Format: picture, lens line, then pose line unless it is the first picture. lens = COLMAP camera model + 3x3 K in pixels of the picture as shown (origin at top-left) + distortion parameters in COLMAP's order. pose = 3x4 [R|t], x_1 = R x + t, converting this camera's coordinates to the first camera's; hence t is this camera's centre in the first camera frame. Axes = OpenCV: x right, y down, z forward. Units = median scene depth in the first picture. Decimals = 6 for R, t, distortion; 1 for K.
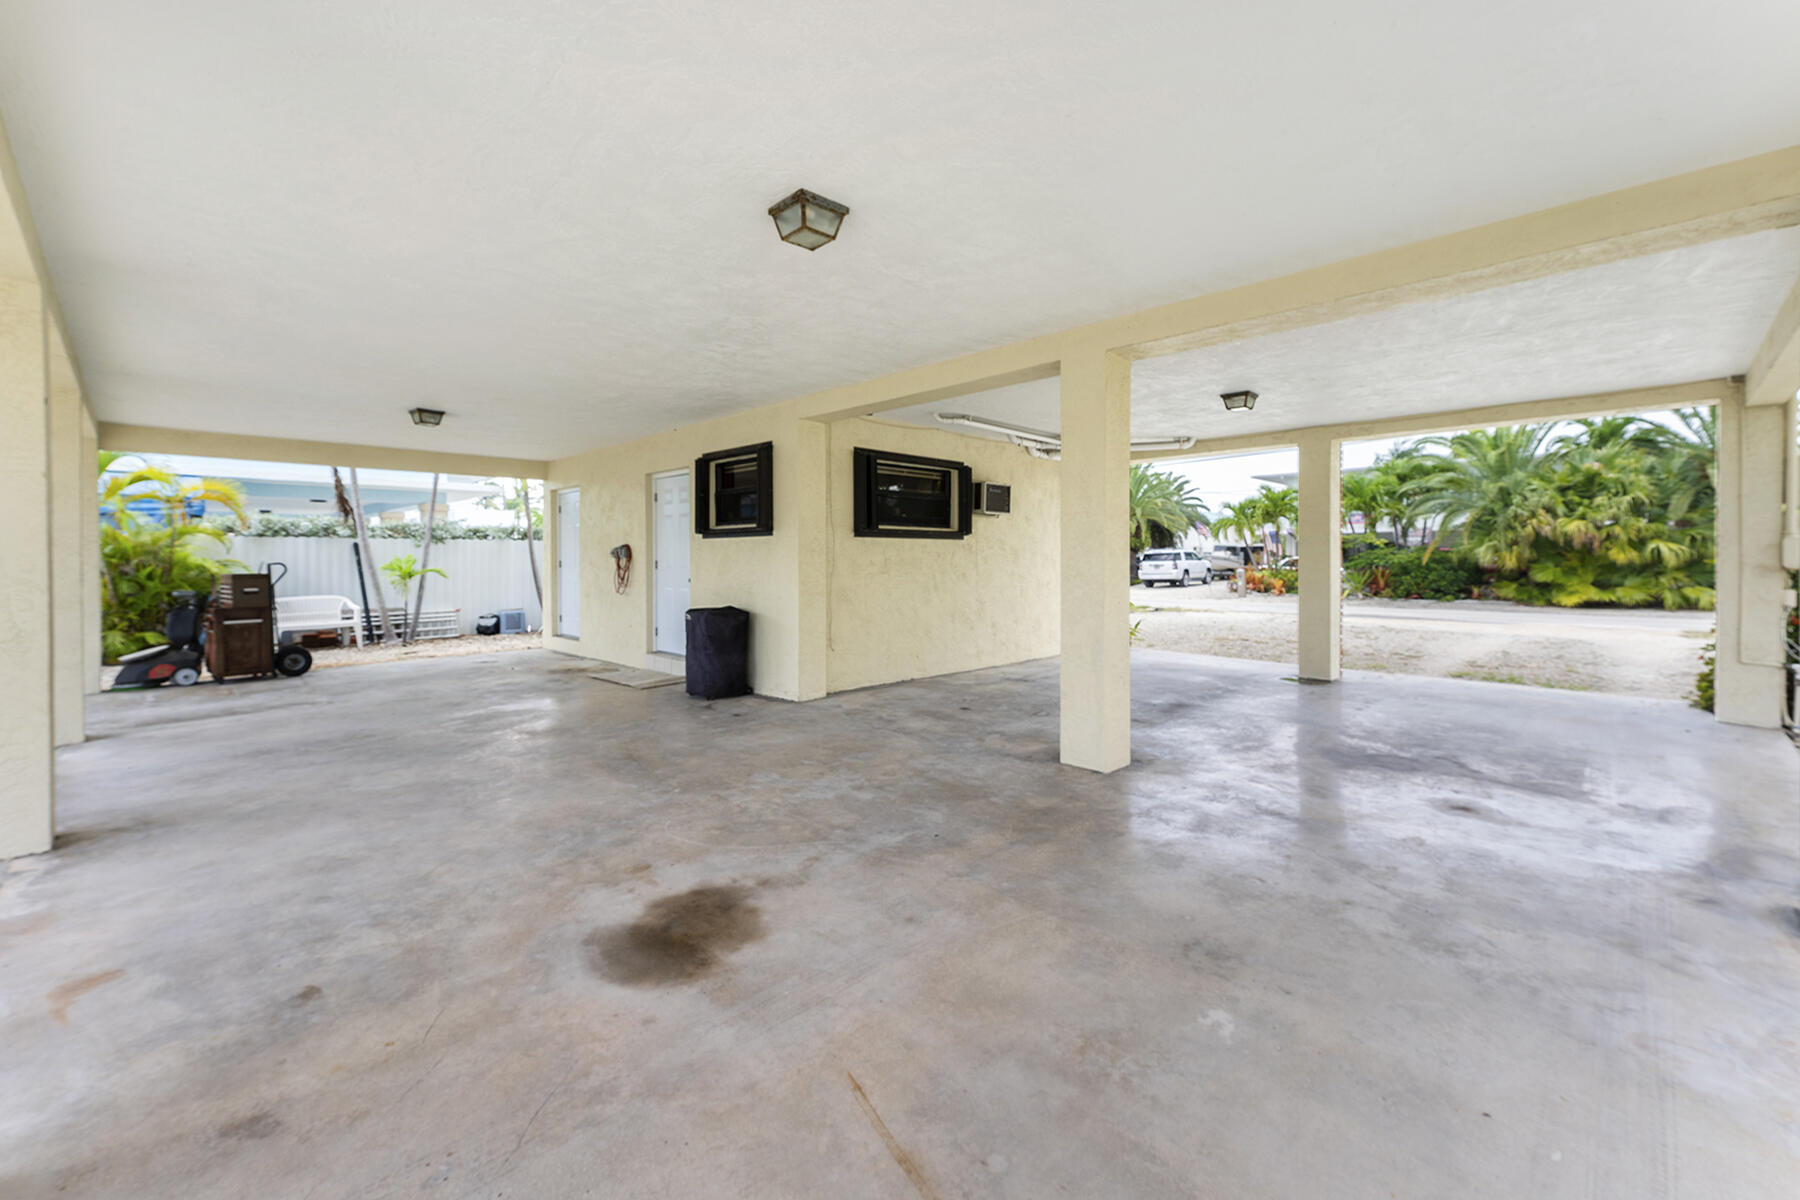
lens RADIAL K [[733.2, 0, 906.3], [0, 733.2, 562.6], [0, 0, 1]] dist [0.008389, 0.000173]
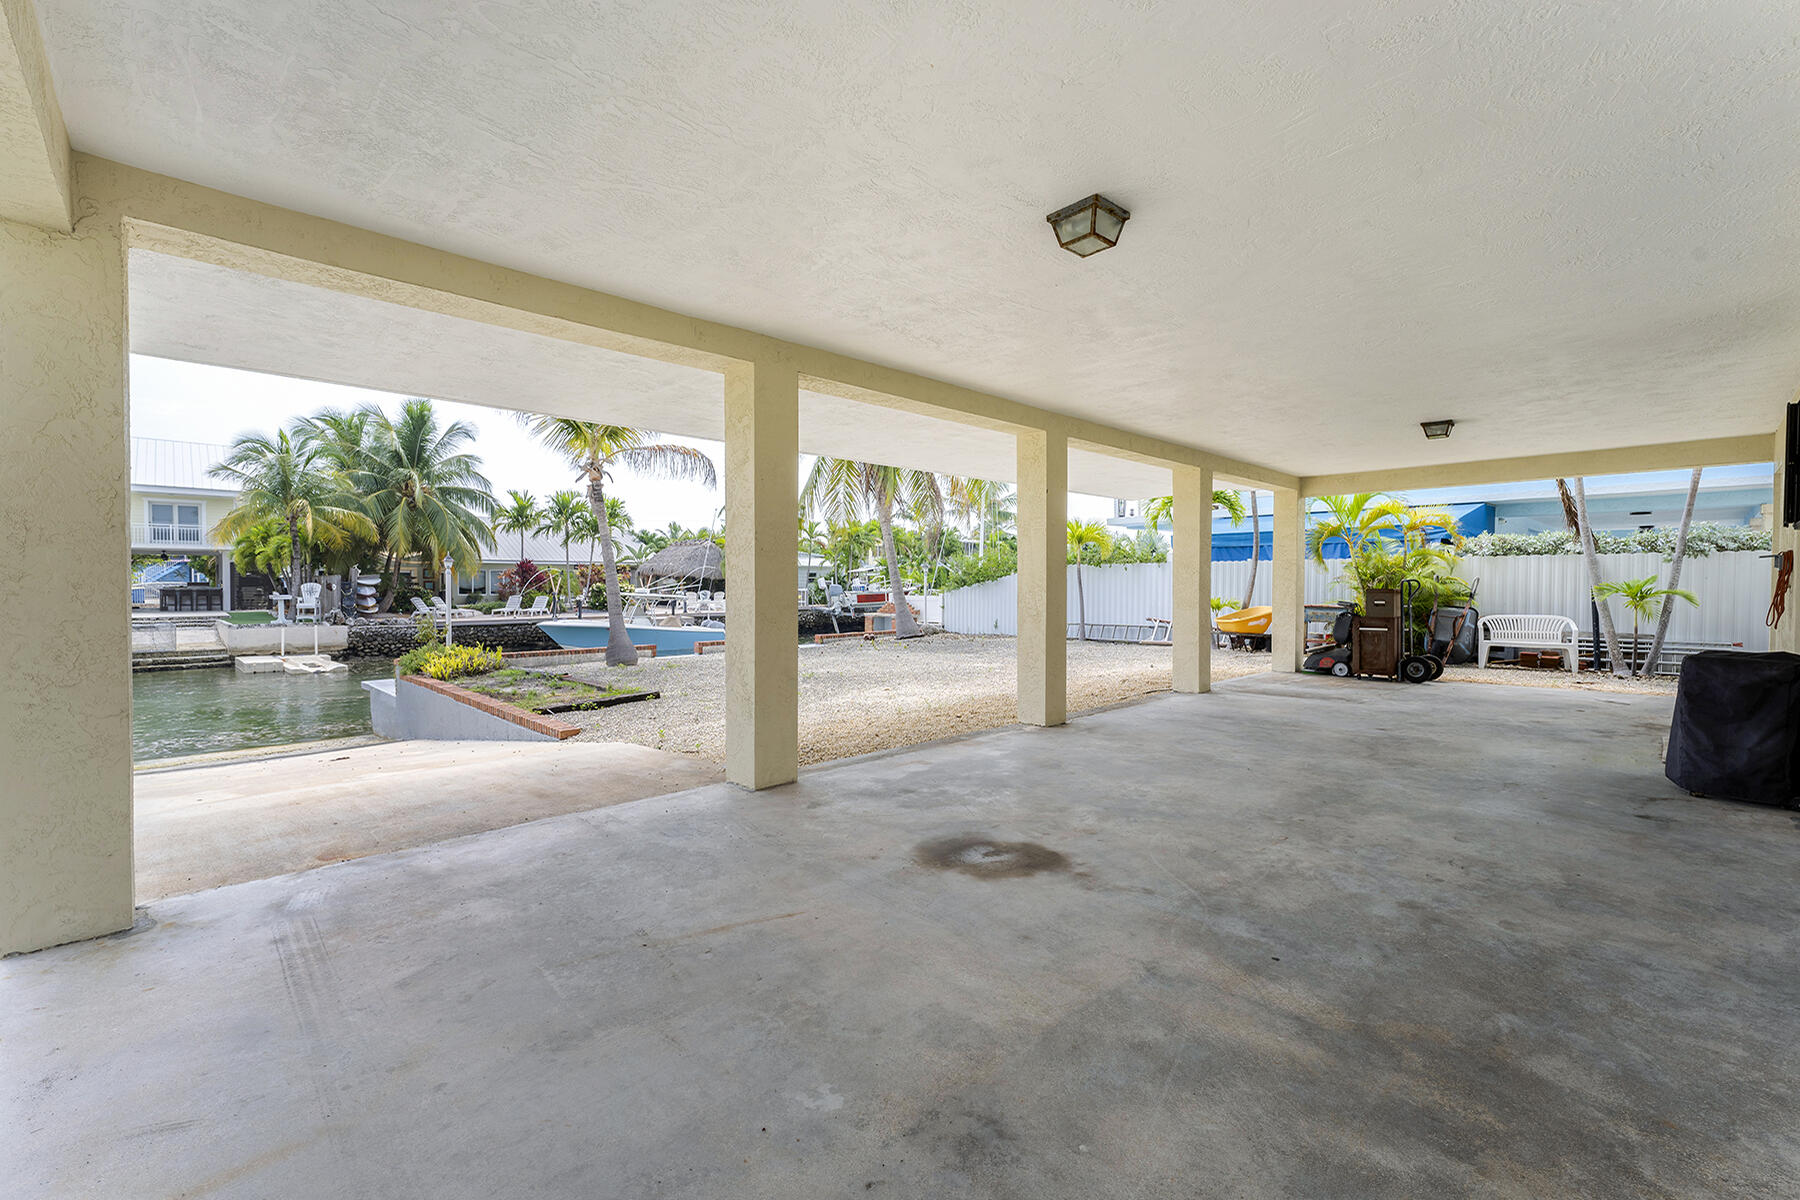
lens RADIAL K [[744.9, 0, 895.9], [0, 744.9, 590.3], [0, 0, 1]] dist [0.002943, -0.000121]
pose [[-0.025814, 0.014466, -0.999562, 0.316391], [-0.005695, 0.999877, 0.014618, 0.004795], [0.999651, 0.006069, -0.025728, 0.273260]]
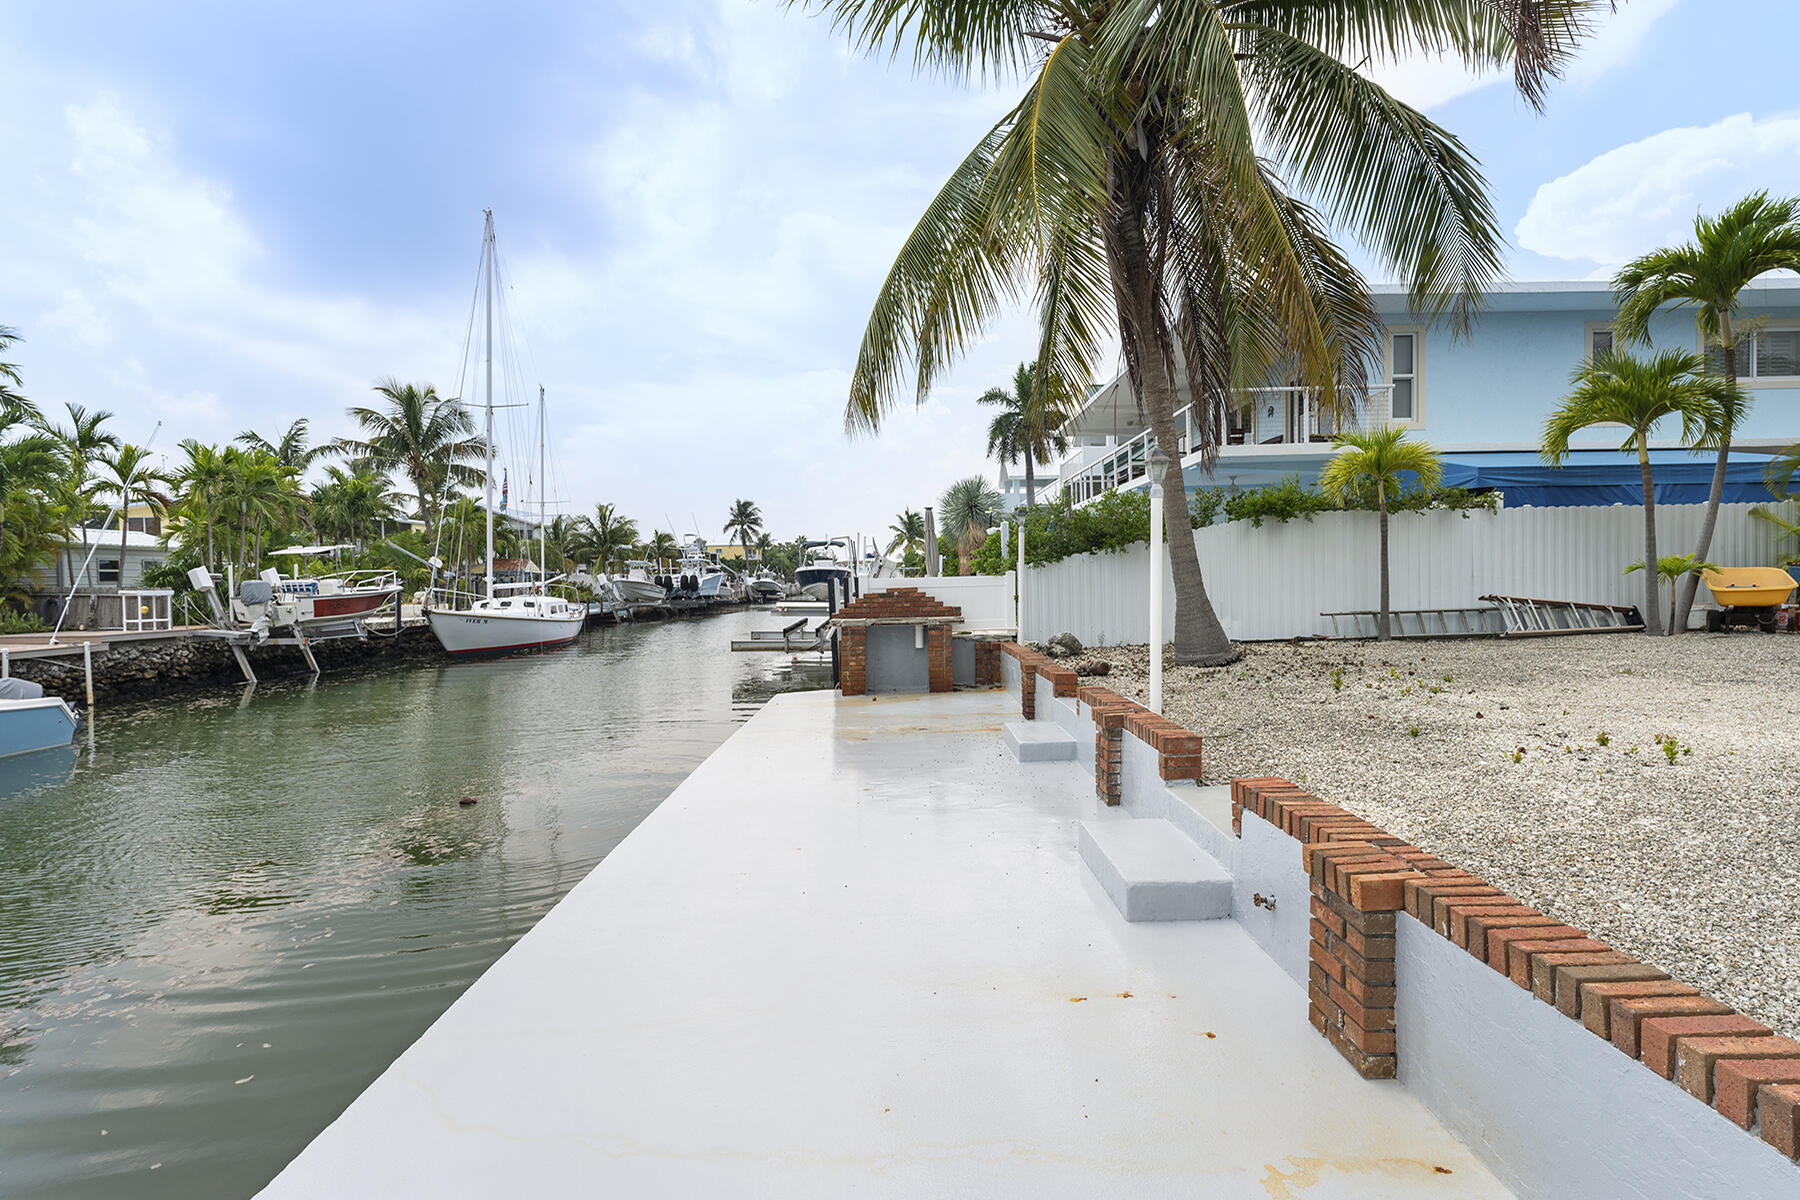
lens RADIAL K [[840.2, 0, 901.6], [0, 840.2, 598.9], [0, 0, 1]] dist [0.004084, -0.000264]
pose [[0.715306, 0.006702, -0.698779, -1.432518], [0.010580, 0.999736, 0.020419, 0.070791], [0.698731, -0.021999, 0.715046, -0.797101]]
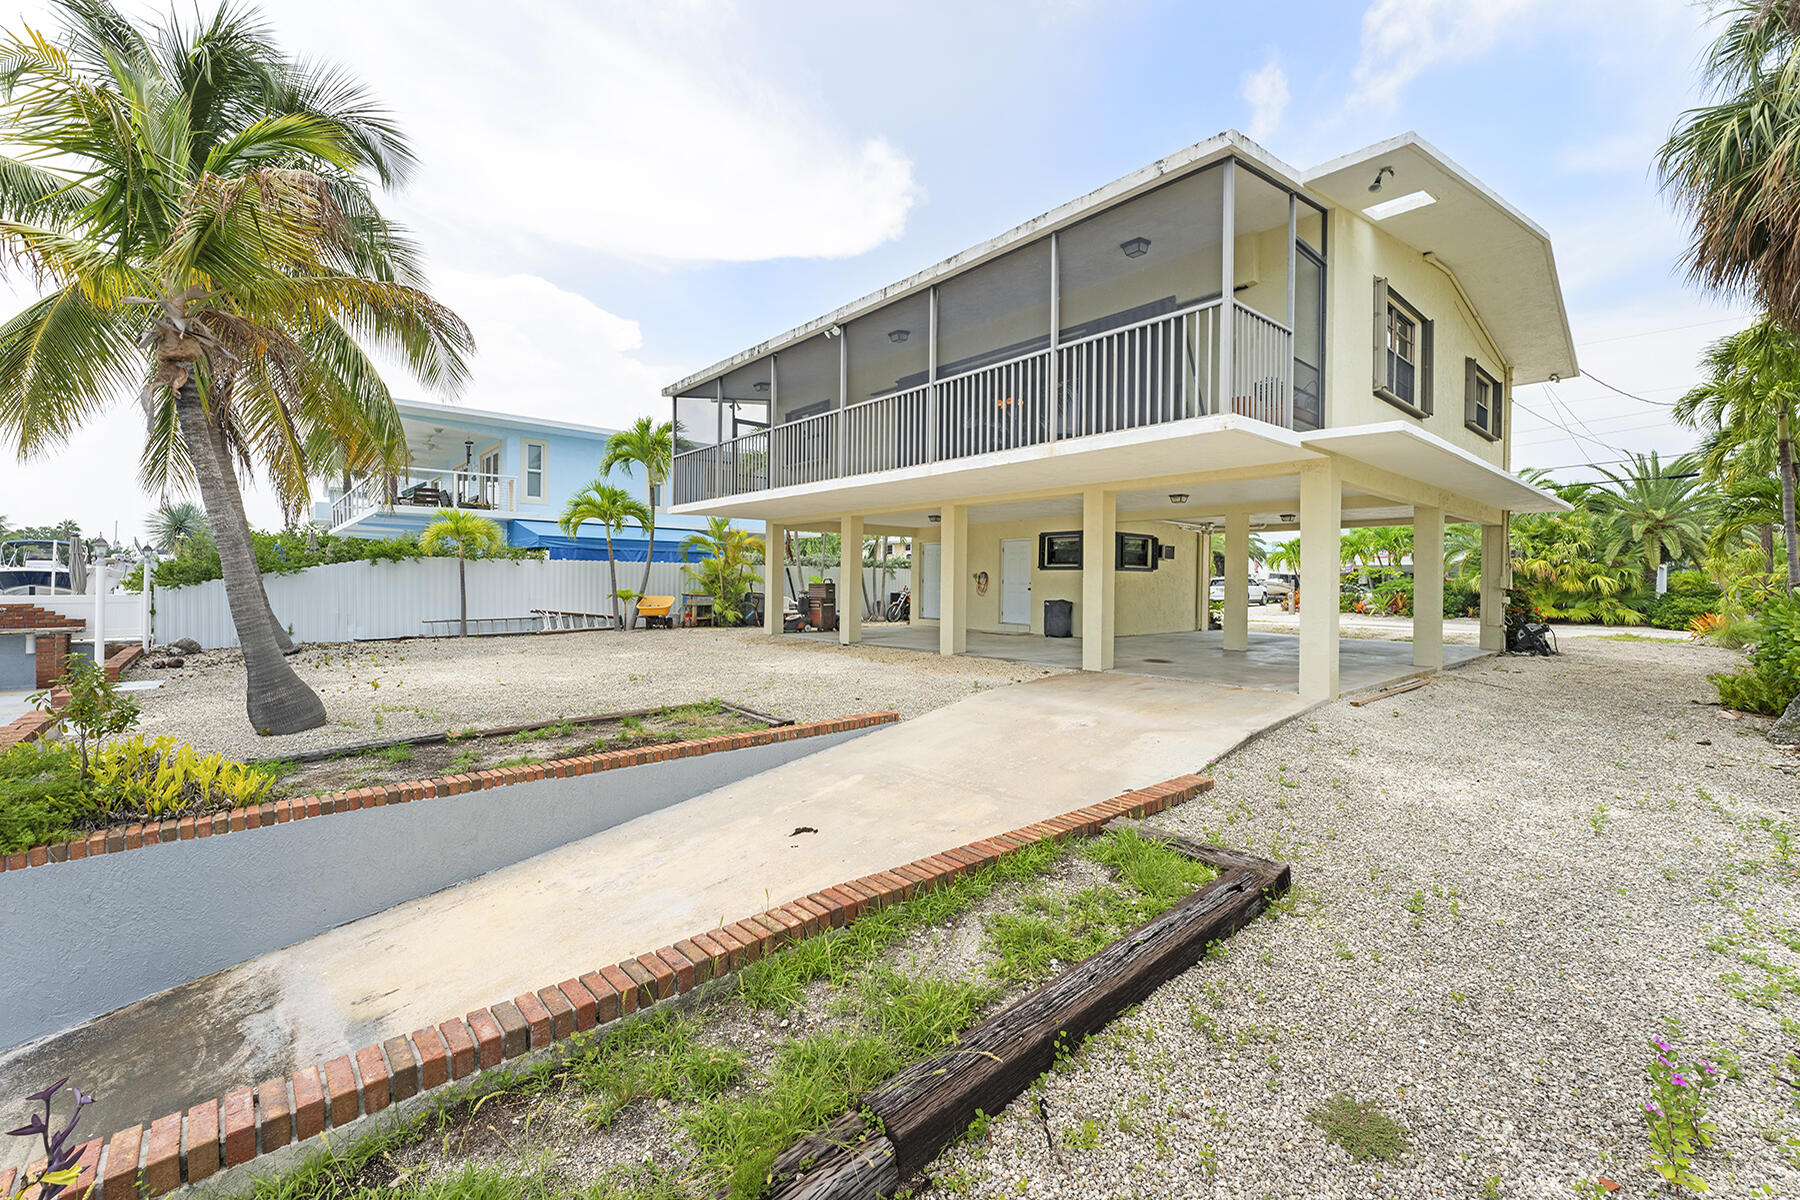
lens RADIAL K [[744.9, 0, 890.6], [0, 744.9, 569.1], [0, 0, 1]] dist [0.002943, -0.000121]
pose [[0.997632, 0.012964, -0.067541, -0.536190], [-0.014403, 0.999679, -0.020862, 0.015986], [0.067249, 0.021785, 0.997498, -1.198418]]
